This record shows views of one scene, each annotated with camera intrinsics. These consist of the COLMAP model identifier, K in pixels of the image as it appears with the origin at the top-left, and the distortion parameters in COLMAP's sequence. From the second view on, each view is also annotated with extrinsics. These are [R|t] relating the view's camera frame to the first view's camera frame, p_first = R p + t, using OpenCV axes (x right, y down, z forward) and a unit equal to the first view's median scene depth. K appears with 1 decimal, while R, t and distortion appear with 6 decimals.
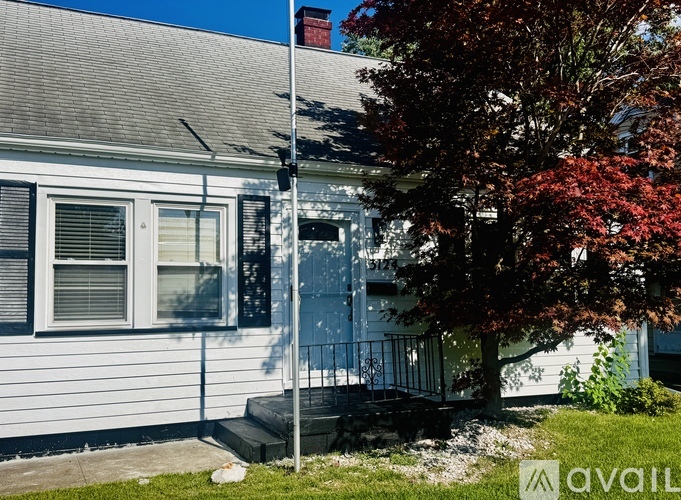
lens RADIAL K [[657.1, 0, 340.5], [0, 657.1, 250.0], [0, 0, 1]] dist [0.010177, 0.001698]
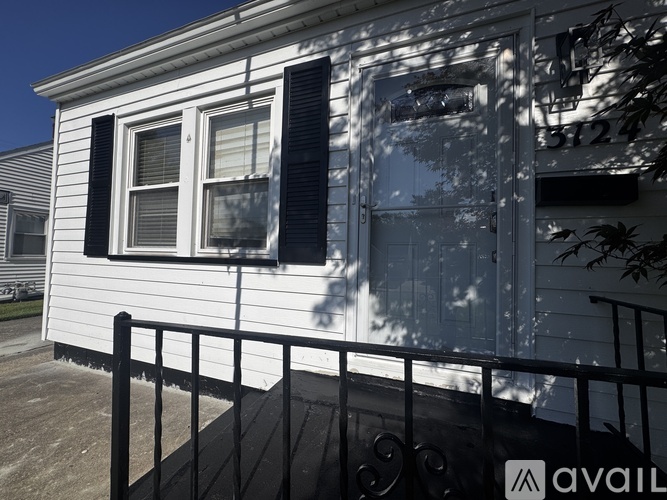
lens RADIAL K [[265.8, 0, 333.5], [0, 265.8, 250.0], [0, 0, 1]] dist [-0.001802, -0.000259]
pose [[0.700833, 0.013025, -0.713206, 0.073407], [0.029708, 0.998433, 0.047427, 0.086418], [0.712706, -0.054426, 0.699348, 0.780849]]
